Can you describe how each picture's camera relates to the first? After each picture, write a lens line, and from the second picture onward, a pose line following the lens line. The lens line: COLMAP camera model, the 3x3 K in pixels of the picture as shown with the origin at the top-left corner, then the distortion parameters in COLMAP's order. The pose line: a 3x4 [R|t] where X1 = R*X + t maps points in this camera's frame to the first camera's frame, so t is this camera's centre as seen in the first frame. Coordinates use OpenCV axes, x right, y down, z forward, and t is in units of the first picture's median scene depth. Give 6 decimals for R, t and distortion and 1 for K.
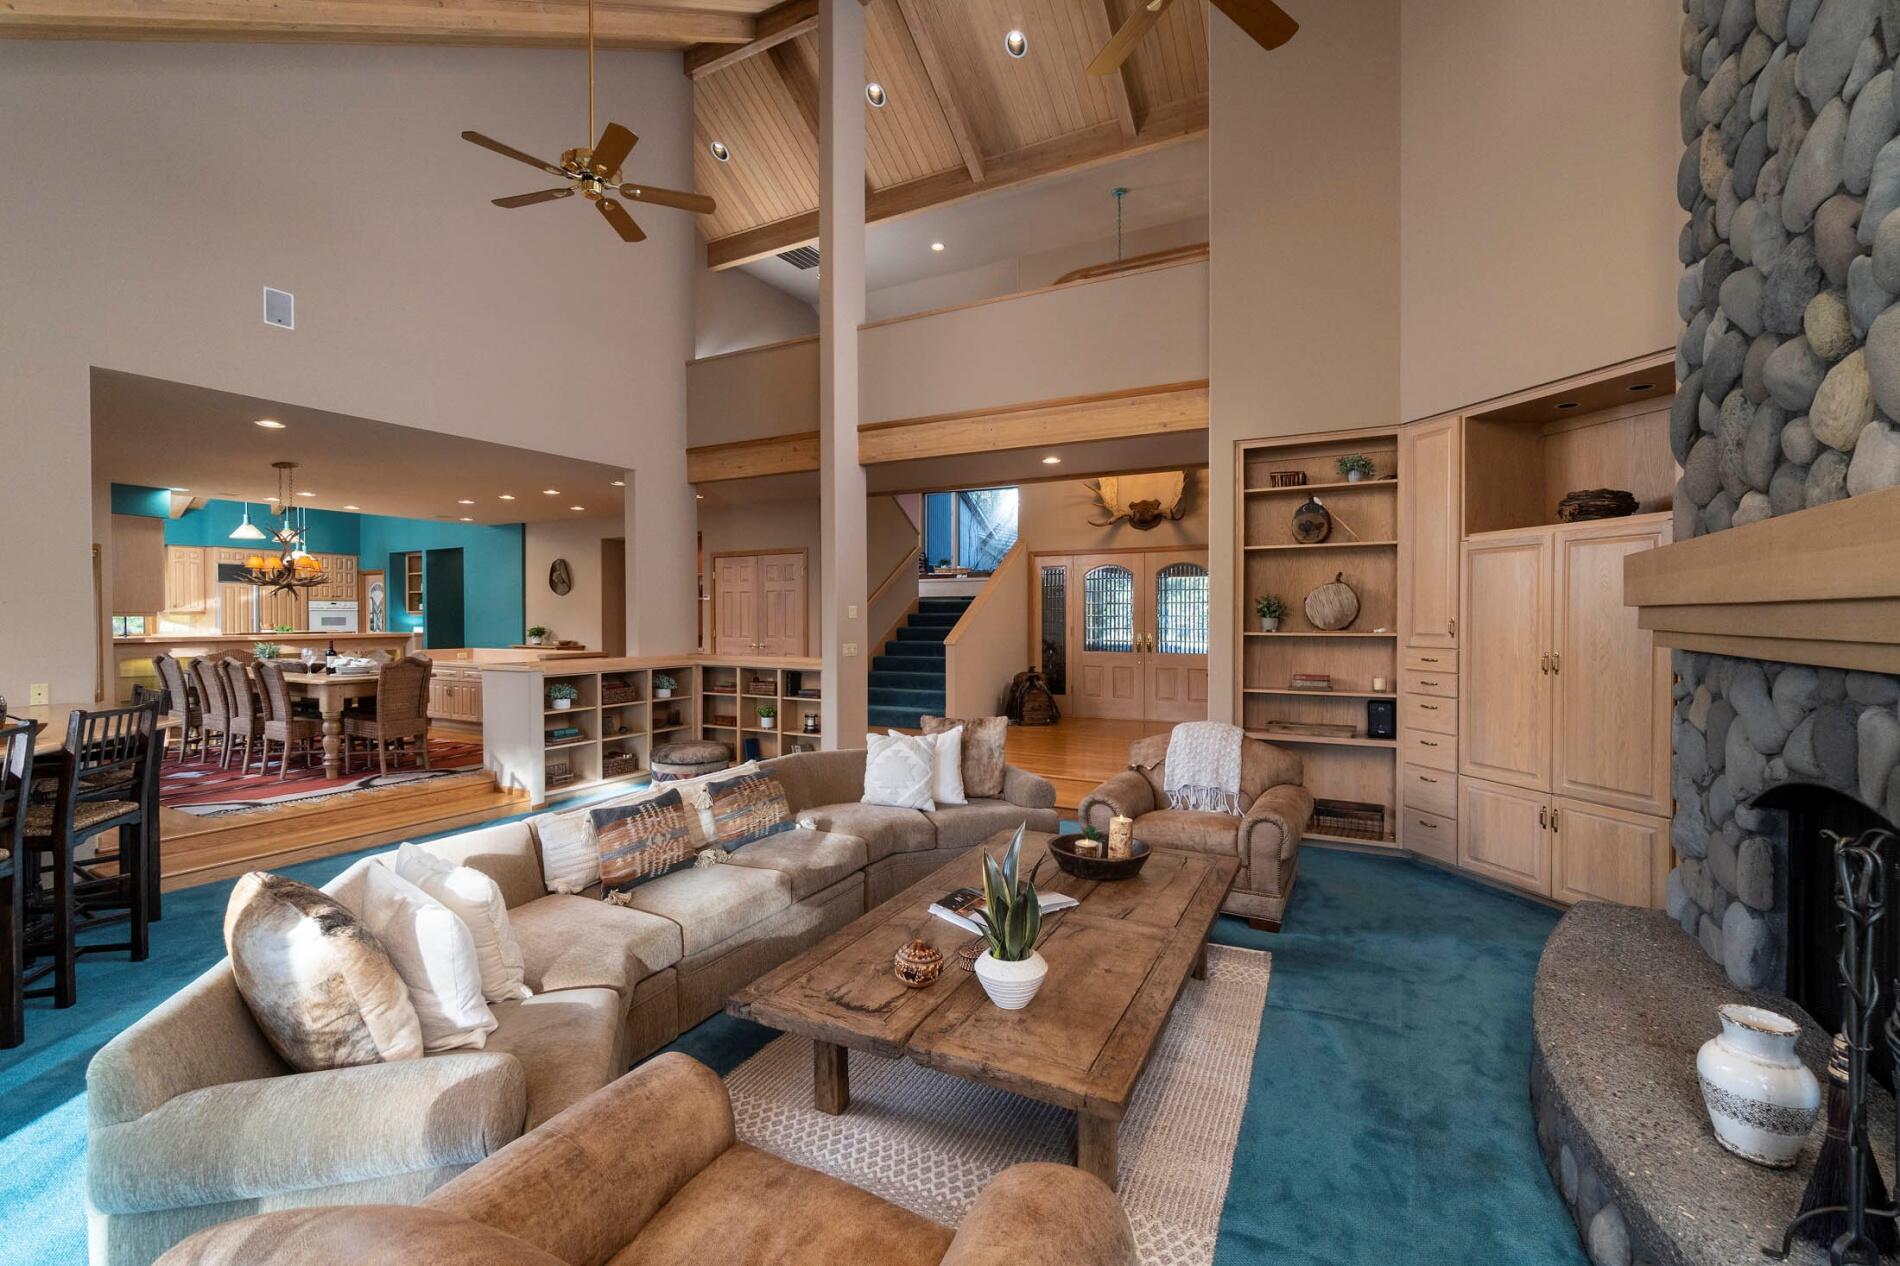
lens RADIAL K [[893.6, 0, 950.0], [0, 893.6, 633.0], [0, 0, 1]] dist [-0.002859, -0.000629]
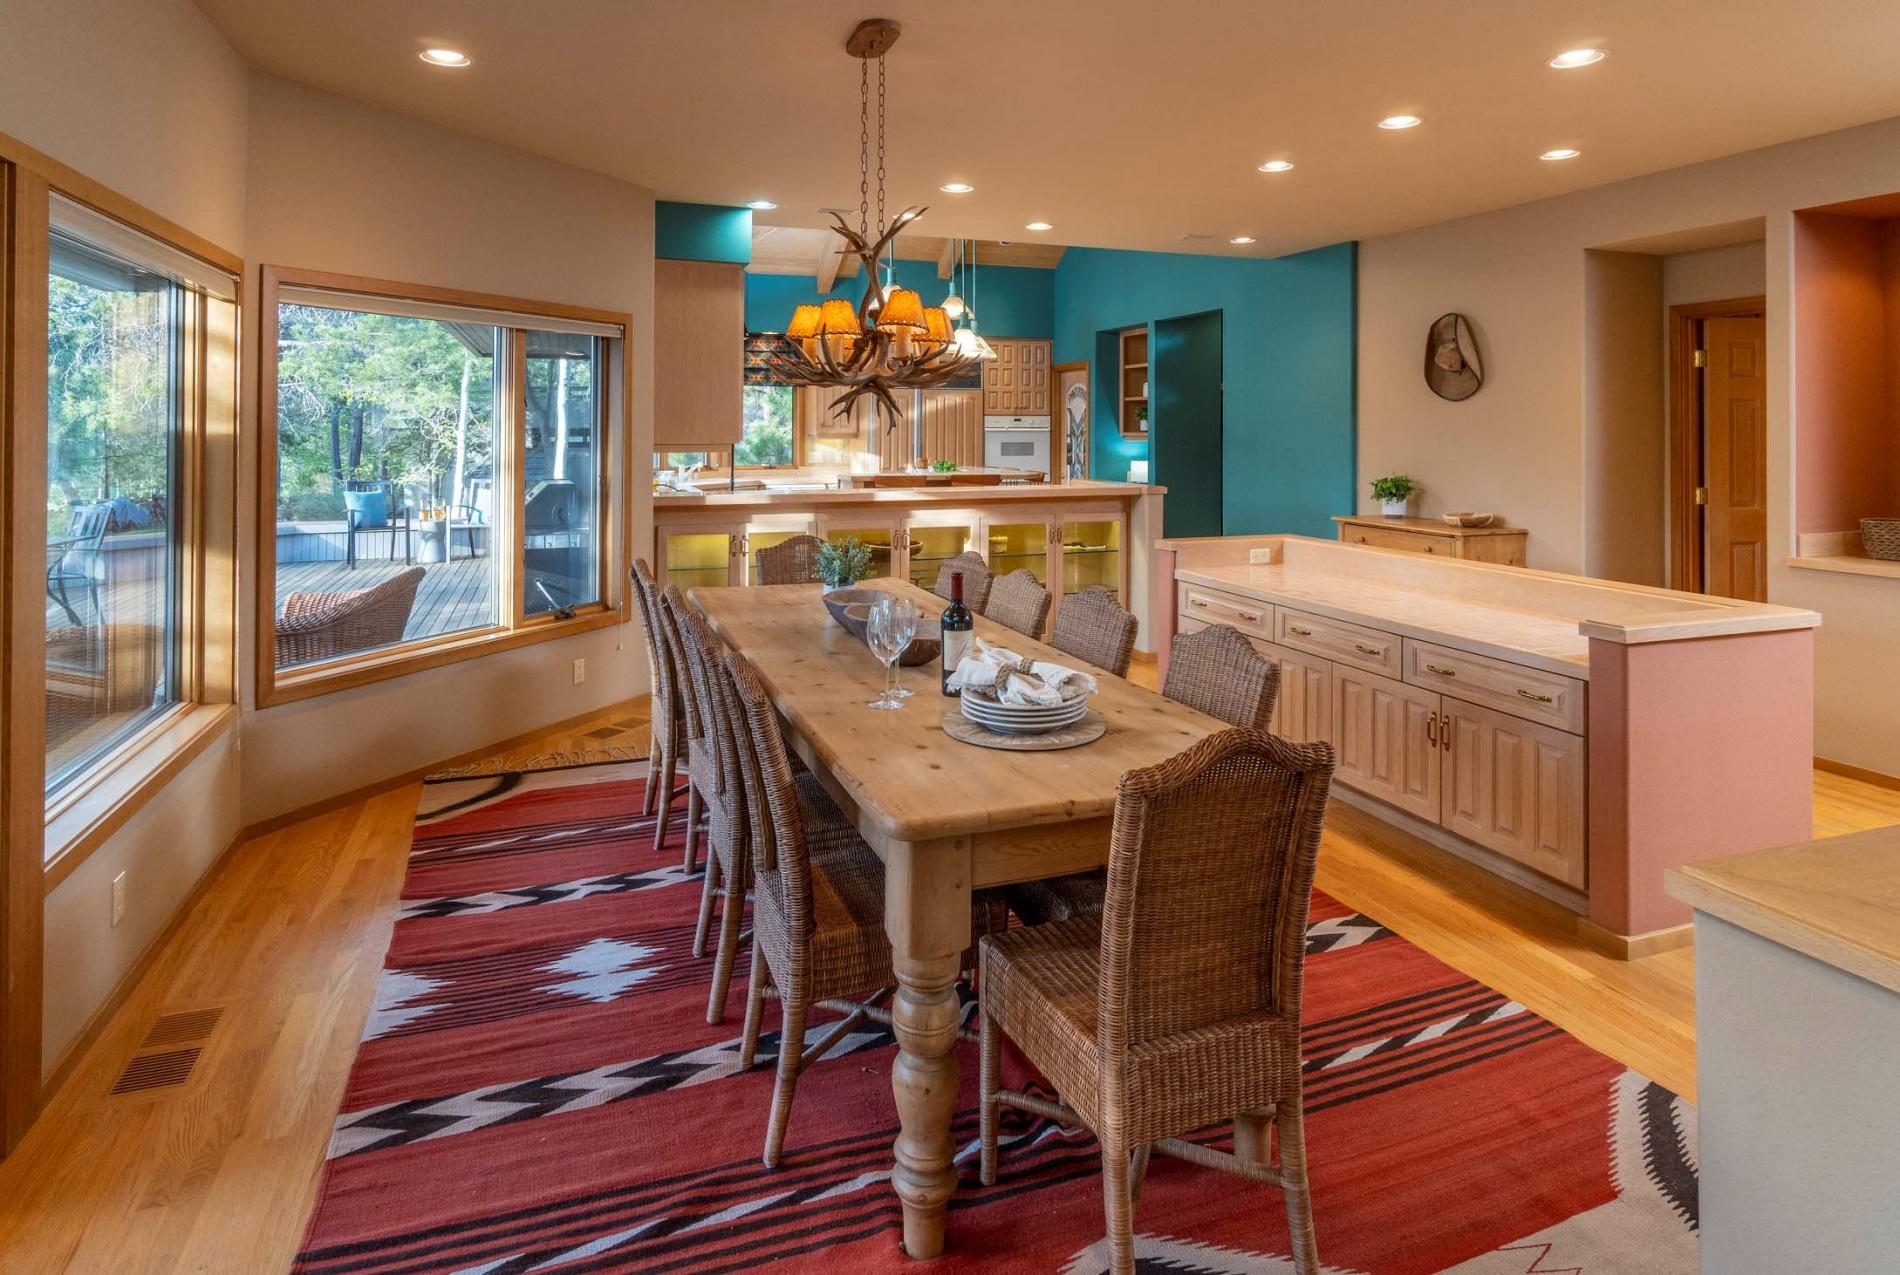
lens RADIAL K [[1066.3, 0, 950.0], [0, 1066.3, 637.5], [0, 0, 1]] dist [-0.072181, -0.000060]
pose [[0.777528, 0.116493, -0.617964, -0.301584], [-0.004320, 0.983658, 0.179995, -0.020386], [0.628834, -0.137281, 0.765325, 0.458115]]
